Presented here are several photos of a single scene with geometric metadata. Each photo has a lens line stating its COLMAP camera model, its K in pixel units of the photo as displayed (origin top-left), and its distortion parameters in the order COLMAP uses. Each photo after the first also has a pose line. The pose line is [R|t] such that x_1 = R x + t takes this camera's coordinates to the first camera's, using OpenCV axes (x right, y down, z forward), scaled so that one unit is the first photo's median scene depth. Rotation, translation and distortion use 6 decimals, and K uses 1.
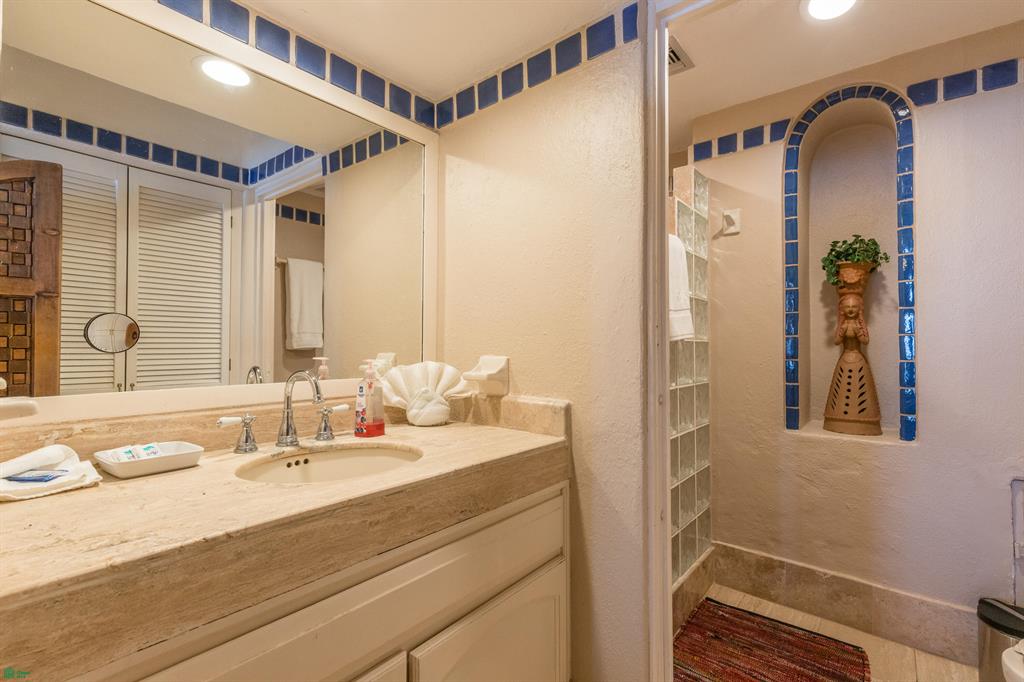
lens RADIAL K [[458.2, 0, 509.3], [0, 458.2, 340.4], [0, 0, 1]] dist [0.007926, -0.002470]
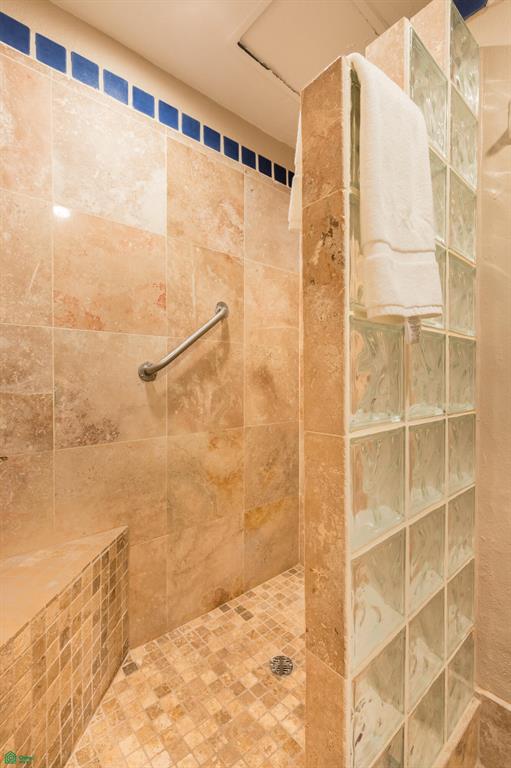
lens RADIAL K [[343.7, 0, 258.1], [0, 343.7, 384.8], [0, 0, 1]] dist [0.007926, -0.002470]
pose [[0.990179, 0.003876, -0.139753, 0.232120], [0.000395, 0.999534, 0.030522, 0.044281], [0.139807, -0.030278, 0.989716, 0.550054]]
